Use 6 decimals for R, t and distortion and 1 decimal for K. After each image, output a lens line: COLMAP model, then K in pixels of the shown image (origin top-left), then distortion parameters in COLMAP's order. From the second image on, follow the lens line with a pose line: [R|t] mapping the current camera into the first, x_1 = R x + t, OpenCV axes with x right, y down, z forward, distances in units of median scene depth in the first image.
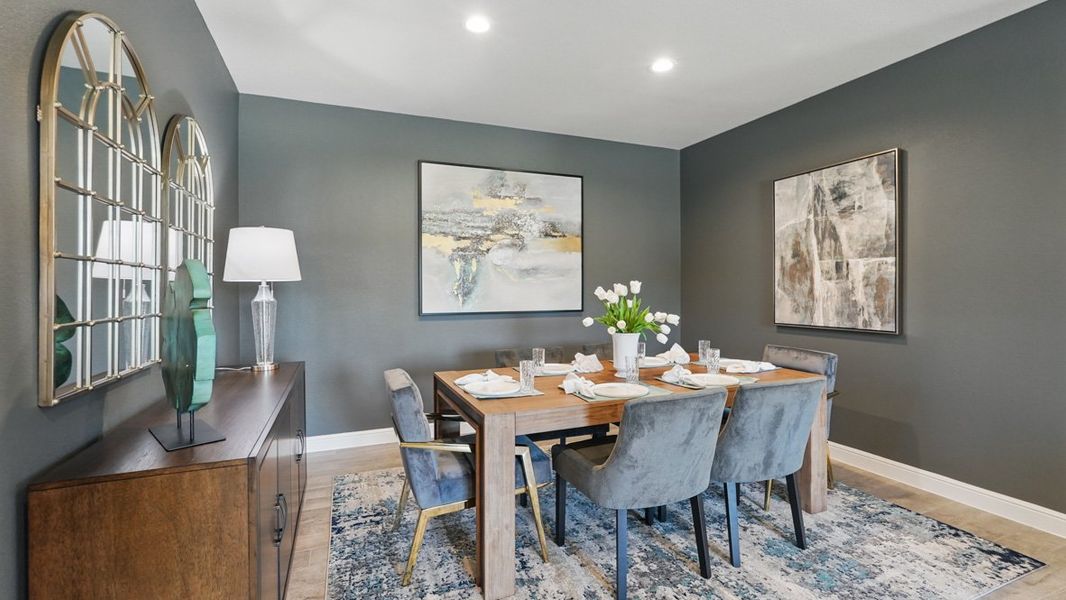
lens RADIAL K [[476.9, 0, 533.3], [0, 476.9, 290.7], [0, 0, 1]] dist [-0.012604, 0.006083]
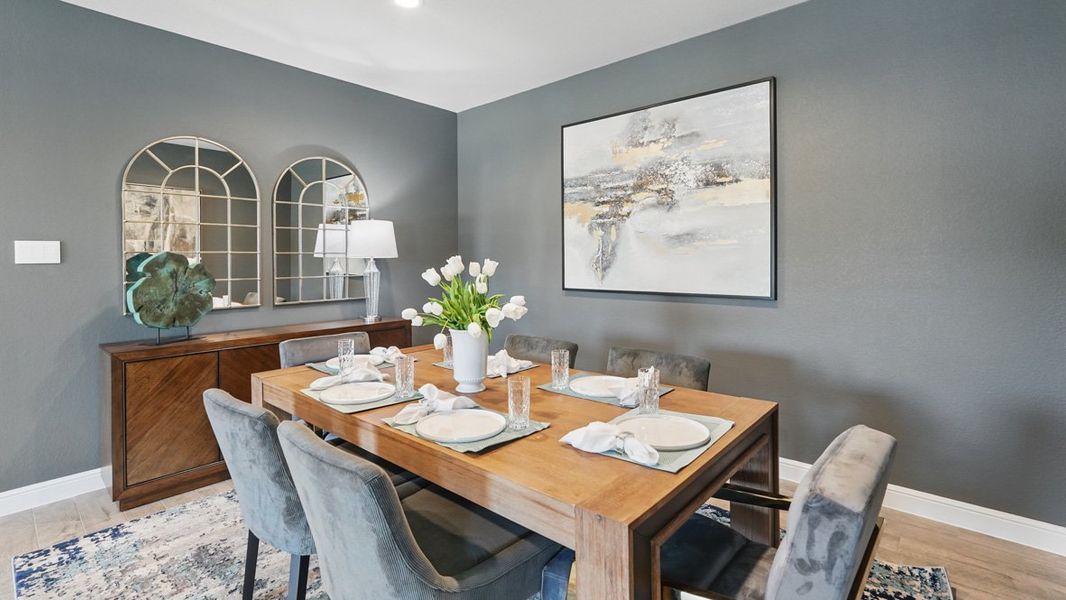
lens RADIAL K [[476.9, 0, 539.2], [0, 476.9, 256.3], [0, 0, 1]] dist [-0.012604, 0.006083]
pose [[0.421430, 0.001922, -0.906859, 0.712152], [0.003421, 0.999987, 0.003710, -0.021648], [0.906855, -0.004666, 0.421418, 0.653558]]
